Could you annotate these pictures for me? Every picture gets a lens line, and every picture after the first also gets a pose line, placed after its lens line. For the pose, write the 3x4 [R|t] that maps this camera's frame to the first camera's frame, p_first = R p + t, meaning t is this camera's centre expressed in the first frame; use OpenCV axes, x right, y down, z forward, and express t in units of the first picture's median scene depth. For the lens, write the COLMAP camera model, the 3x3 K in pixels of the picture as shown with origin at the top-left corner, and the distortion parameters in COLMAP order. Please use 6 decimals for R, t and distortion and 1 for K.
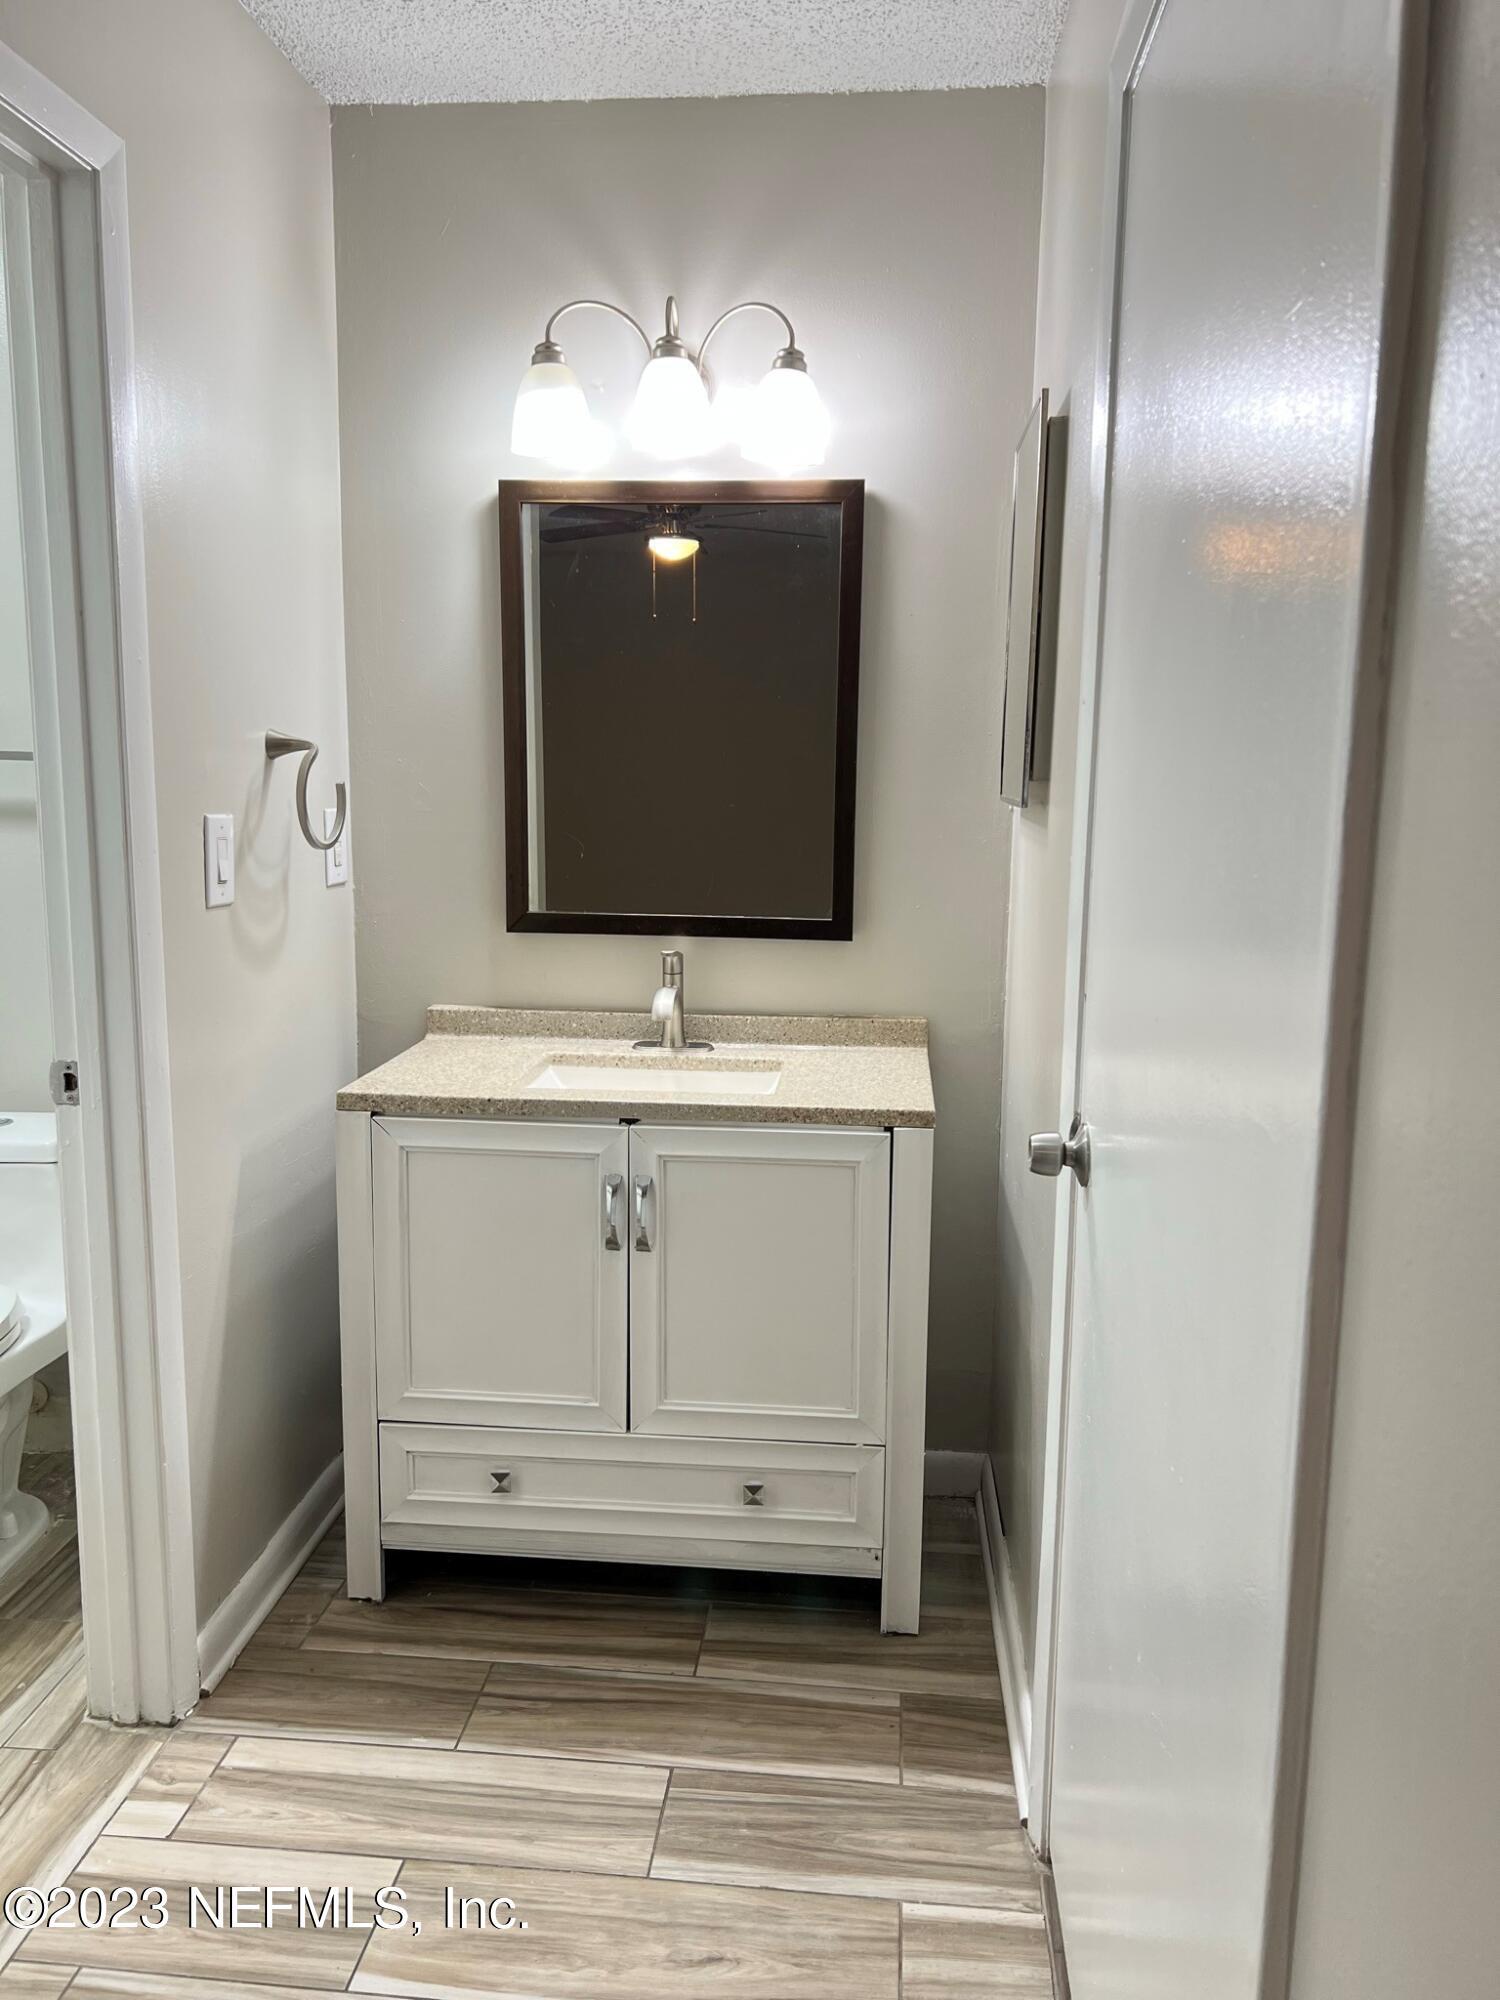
lens RADIAL K [[1503.1, 0, 750.0], [0, 1503.1, 1000.0], [0, 0, 1]] dist [0.000916, -0.000405]
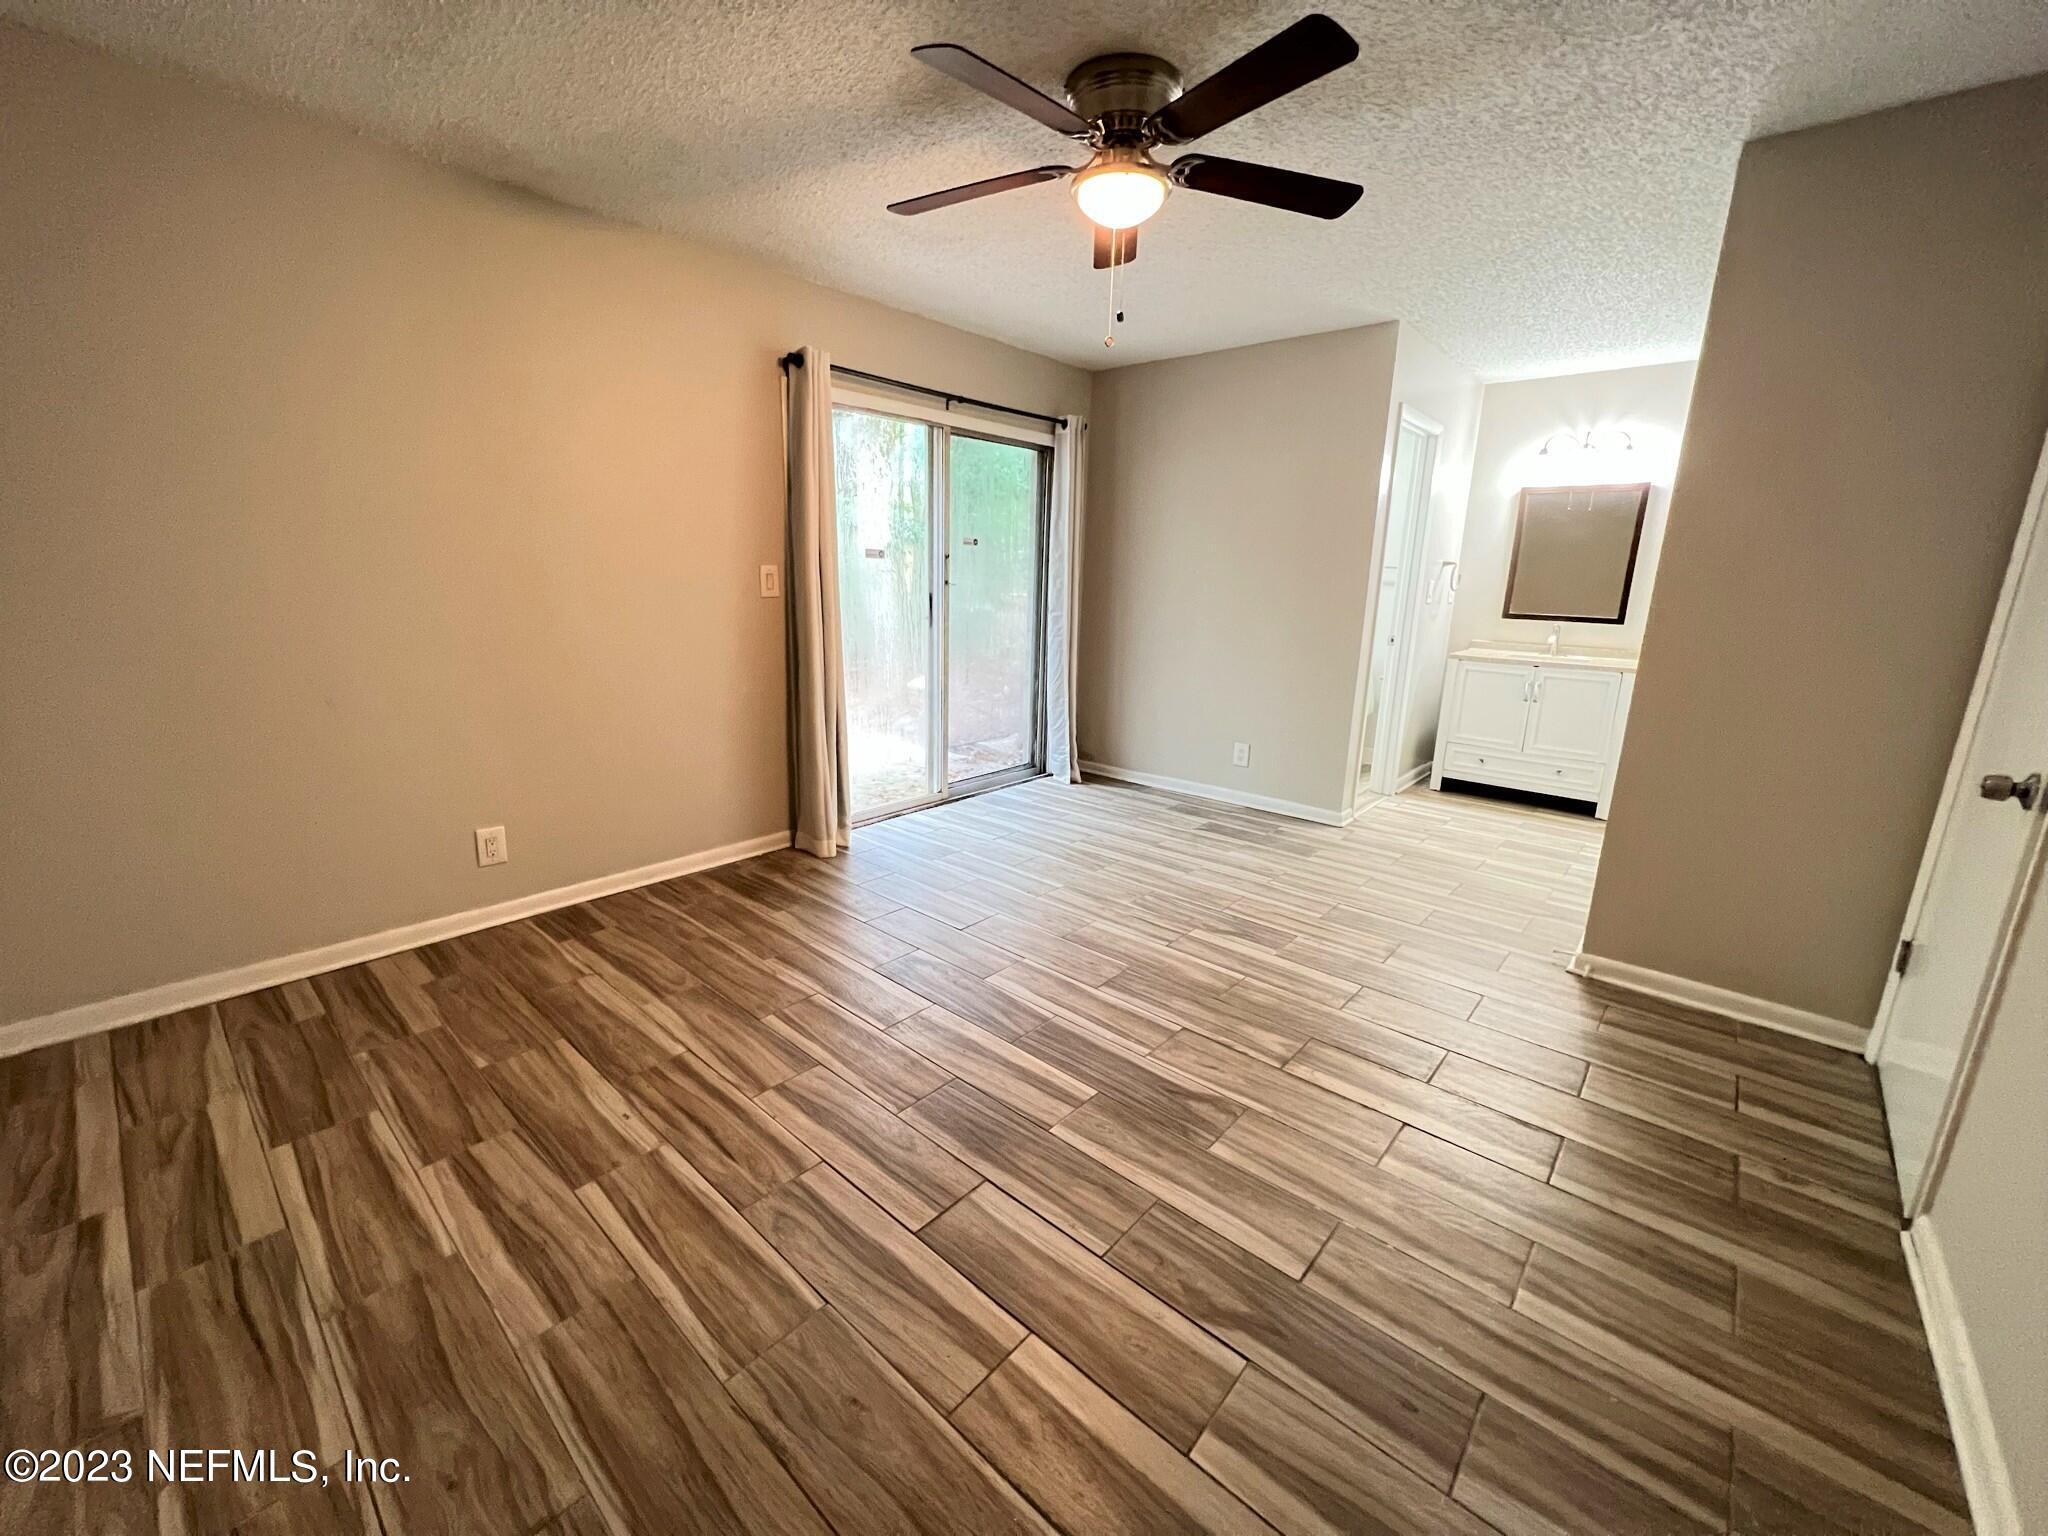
lens RADIAL K [[821.3, 0, 1024.0], [0, 821.3, 768.0], [0, 0, 1]] dist [-0.003702, 0.000347]
pose [[0.811863, 0.140956, -0.566577, 0.070718], [-0.098956, 0.989600, 0.104403, 0.231837], [0.575401, -0.028695, 0.817368, -1.323370]]
